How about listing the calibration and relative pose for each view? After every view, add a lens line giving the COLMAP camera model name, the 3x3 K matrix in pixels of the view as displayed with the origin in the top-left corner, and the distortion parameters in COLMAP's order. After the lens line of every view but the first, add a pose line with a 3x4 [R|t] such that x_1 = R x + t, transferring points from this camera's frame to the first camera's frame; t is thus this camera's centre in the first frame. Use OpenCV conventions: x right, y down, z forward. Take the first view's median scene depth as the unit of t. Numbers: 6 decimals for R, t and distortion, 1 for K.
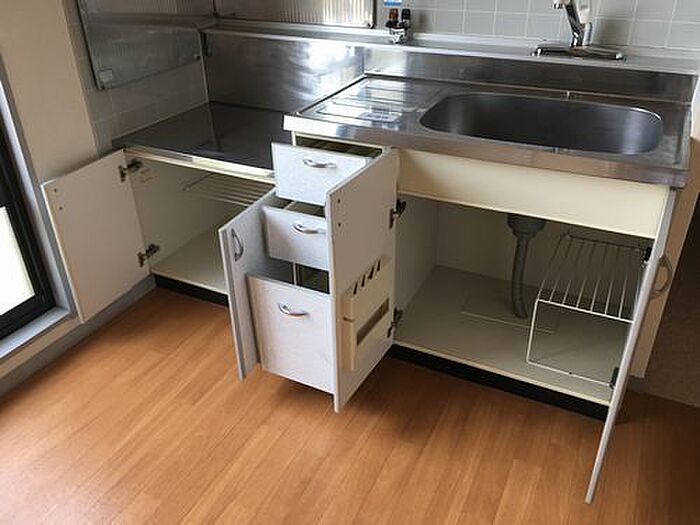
lens RADIAL K [[596.5, 0, 350.0], [0, 596.5, 262.5], [0, 0, 1]] dist [0.043649, -0.012644]
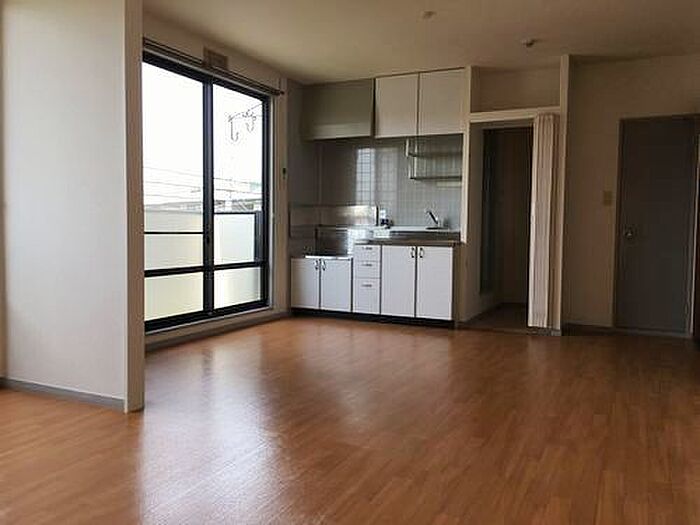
lens RADIAL K [[596.5, 0, 350.0], [0, 596.5, 262.5], [0, 0, 1]] dist [0.043649, -0.012644]
pose [[0.999619, 0.027247, 0.004427, -0.109532], [-0.022310, 0.891883, -0.451716, 1.207993], [-0.016256, 0.451445, 0.892151, -1.704873]]
